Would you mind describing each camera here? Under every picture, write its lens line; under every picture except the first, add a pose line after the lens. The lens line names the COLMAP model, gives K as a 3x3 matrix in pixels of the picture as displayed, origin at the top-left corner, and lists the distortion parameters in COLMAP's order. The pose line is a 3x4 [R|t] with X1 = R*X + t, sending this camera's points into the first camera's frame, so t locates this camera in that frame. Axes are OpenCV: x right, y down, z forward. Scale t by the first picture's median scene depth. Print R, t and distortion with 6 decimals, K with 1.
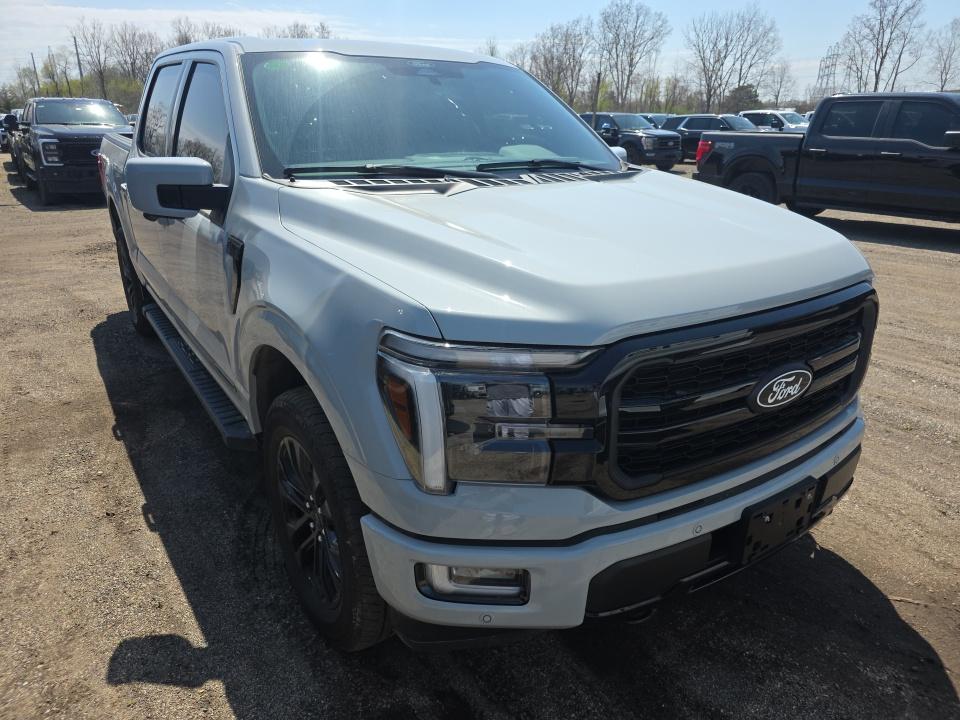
lens RADIAL K [[645.7, 0, 480.0], [0, 645.7, 360.0], [0, 0, 1]] dist [0.050825, -0.045032]
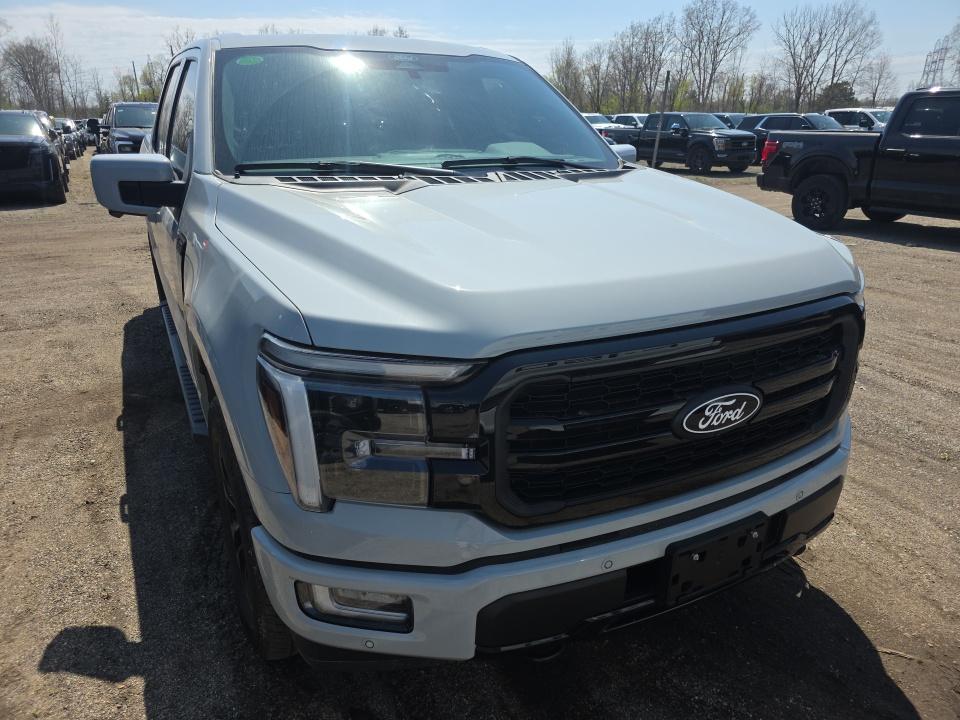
lens RADIAL K [[640.6, 0, 467.8], [0, 640.6, 375.4], [0, 0, 1]] dist [0.047061, -0.039068]
pose [[0.992775, 0.037772, -0.113889, 0.165226], [-0.035399, 0.999113, 0.022786, -0.011429], [0.114648, -0.018590, 0.993232, 0.065376]]
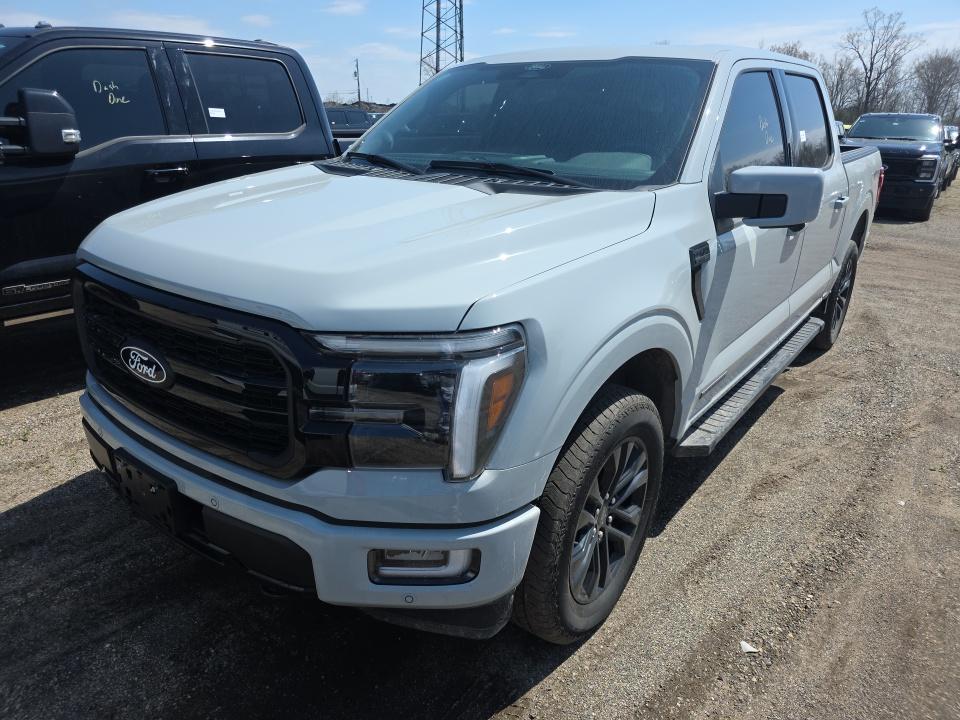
lens RADIAL K [[649.2, 0, 470.5], [0, 649.2, 366.1], [0, 0, 1]] dist [0.049385, -0.056682]
pose [[0.313392, 0.339487, -0.886868, 1.175831], [-0.353147, 0.908599, 0.223014, -0.281394], [0.881517, 0.243304, 0.404636, 0.778308]]
